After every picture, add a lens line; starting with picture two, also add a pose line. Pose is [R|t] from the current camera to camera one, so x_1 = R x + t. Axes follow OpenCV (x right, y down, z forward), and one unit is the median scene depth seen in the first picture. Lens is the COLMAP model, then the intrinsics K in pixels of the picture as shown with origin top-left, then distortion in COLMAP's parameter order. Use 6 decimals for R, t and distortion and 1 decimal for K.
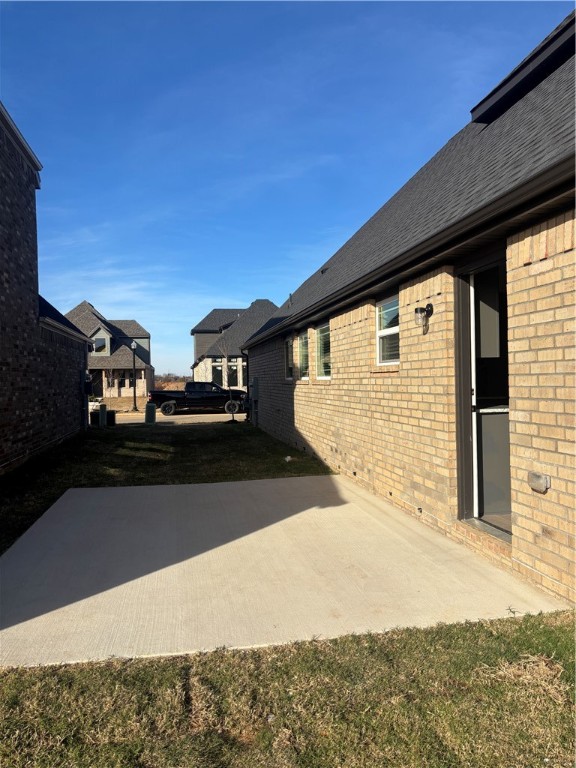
lens RADIAL K [[586.0, 0, 290.7], [0, 586.0, 388.3], [0, 0, 1]] dist [0.055529, -0.005009]
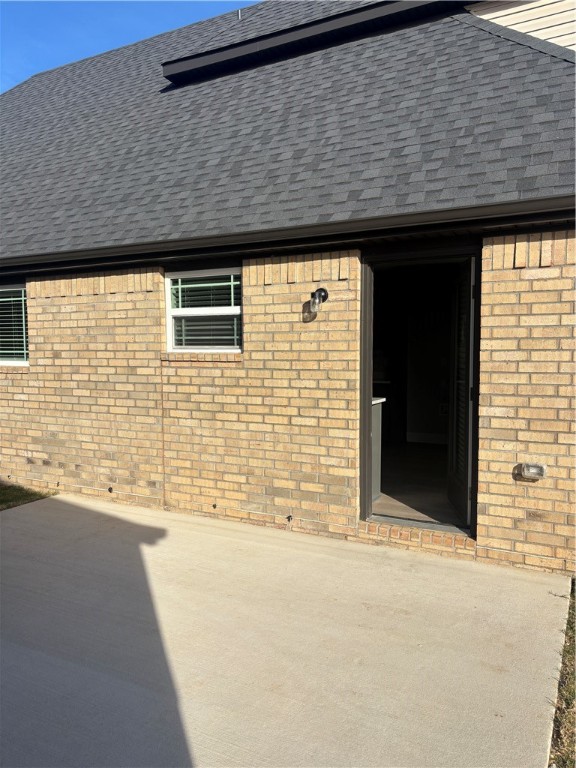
lens RADIAL K [[586.0, 0, 290.7], [0, 586.0, 388.3], [0, 0, 1]] dist [0.055529, -0.005009]
pose [[0.620905, -0.039506, 0.782890, -0.671844], [0.003466, 0.998858, 0.047655, -0.046560], [-0.783878, -0.026875, 0.620333, 0.646250]]
